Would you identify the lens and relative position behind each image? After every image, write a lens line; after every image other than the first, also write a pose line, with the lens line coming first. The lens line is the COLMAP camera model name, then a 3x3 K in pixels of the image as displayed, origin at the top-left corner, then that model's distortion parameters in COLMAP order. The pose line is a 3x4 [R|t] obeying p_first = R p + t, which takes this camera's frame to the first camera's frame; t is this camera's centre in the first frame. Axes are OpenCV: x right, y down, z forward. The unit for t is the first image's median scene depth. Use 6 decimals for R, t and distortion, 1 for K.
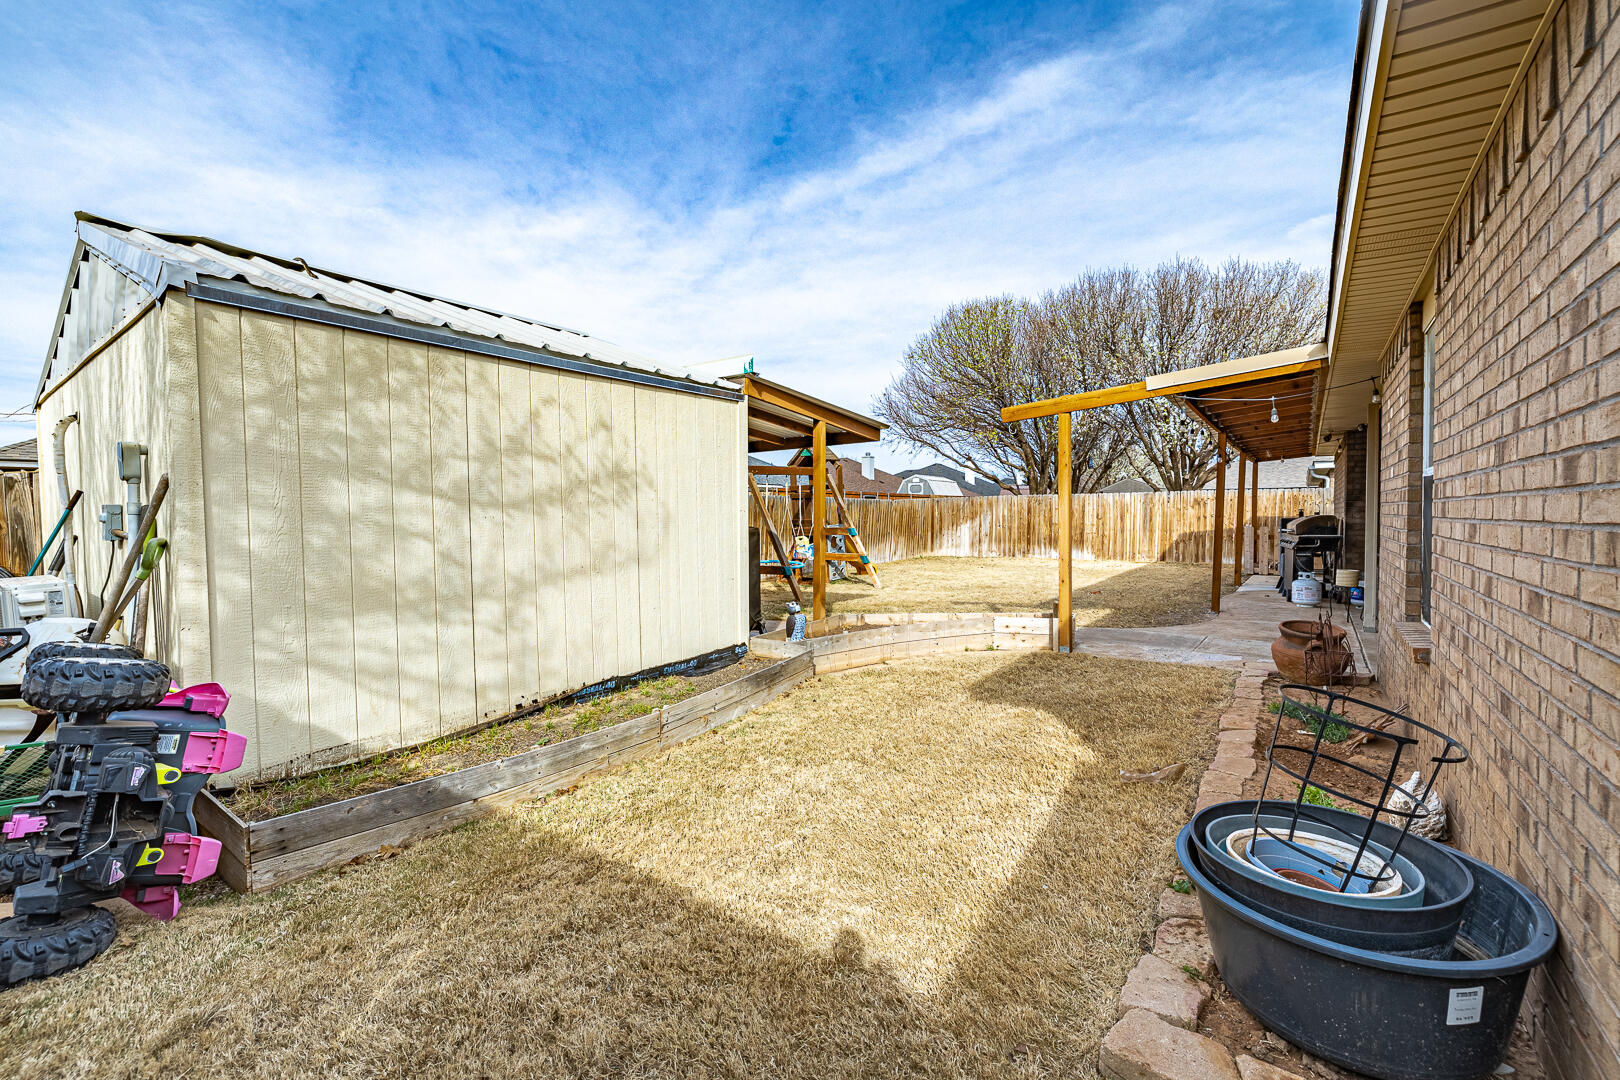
lens RADIAL K [[680.1, 0, 797.0], [0, 680.1, 525.0], [0, 0, 1]] dist [0.000024, 0.000270]
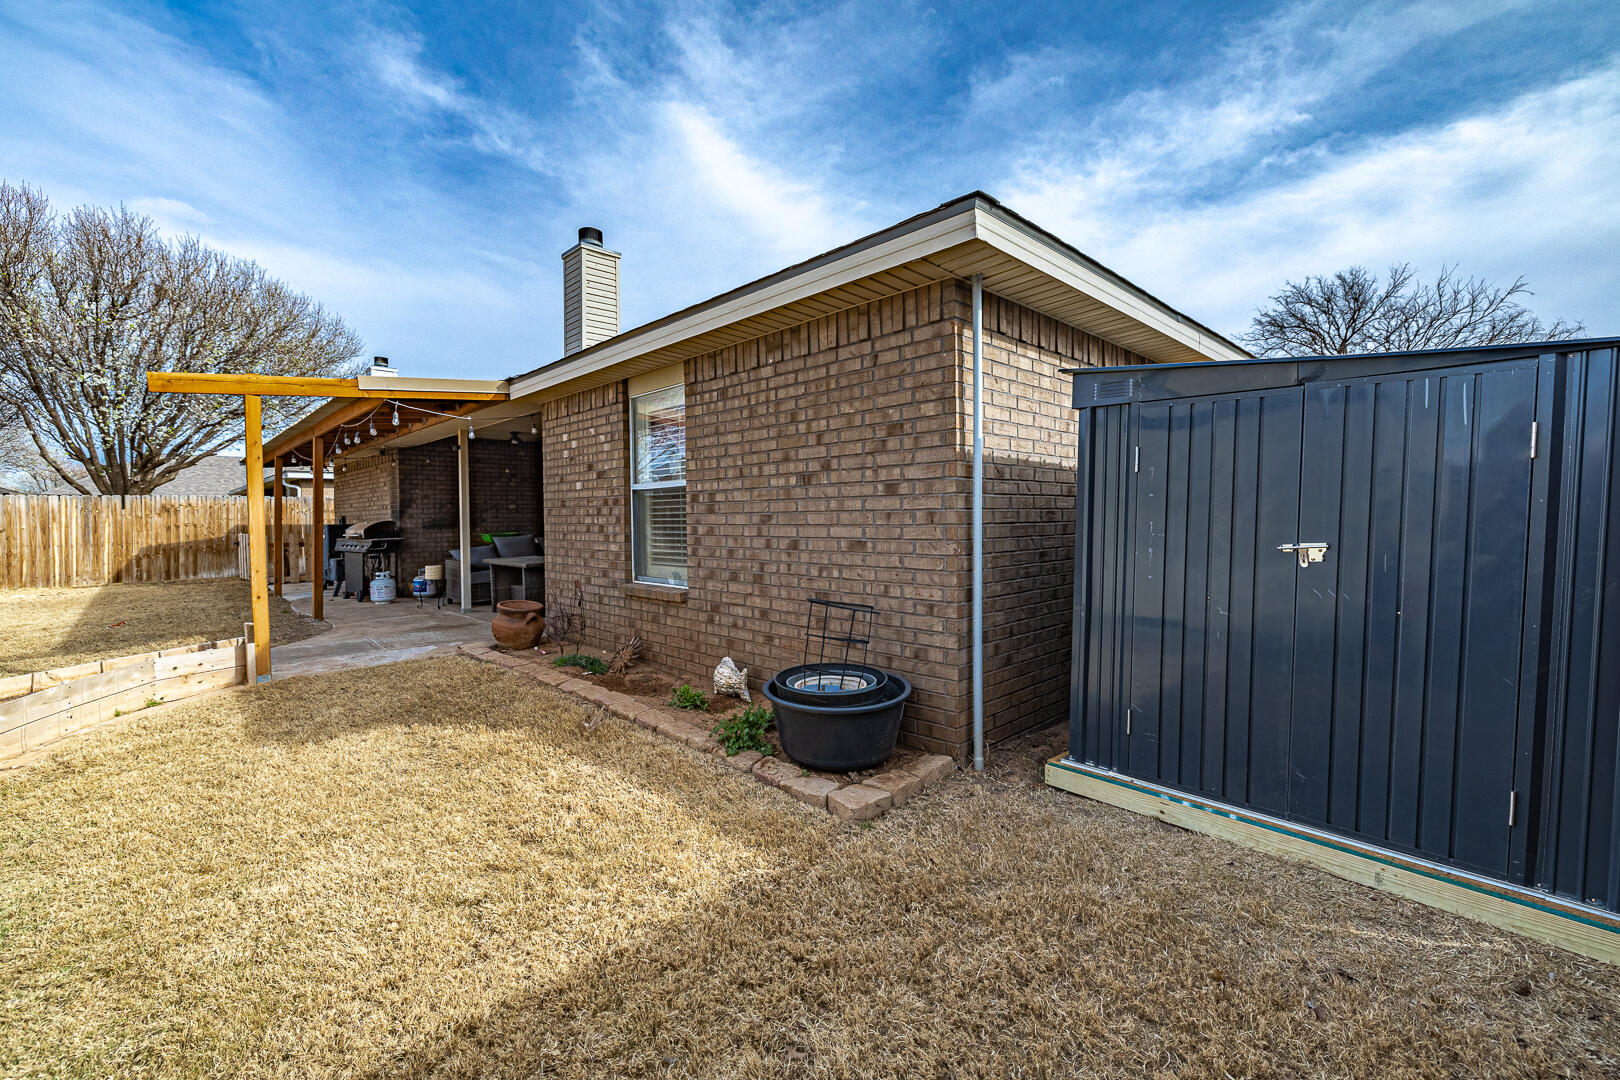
lens RADIAL K [[680.1, 0, 797.0], [0, 680.1, 525.0], [0, 0, 1]] dist [0.000024, 0.000270]
pose [[0.162279, -0.008143, 0.986711, -0.227291], [0.025822, 0.999659, 0.004003, 0.005690], [-0.986407, 0.024829, 0.162434, 0.150915]]
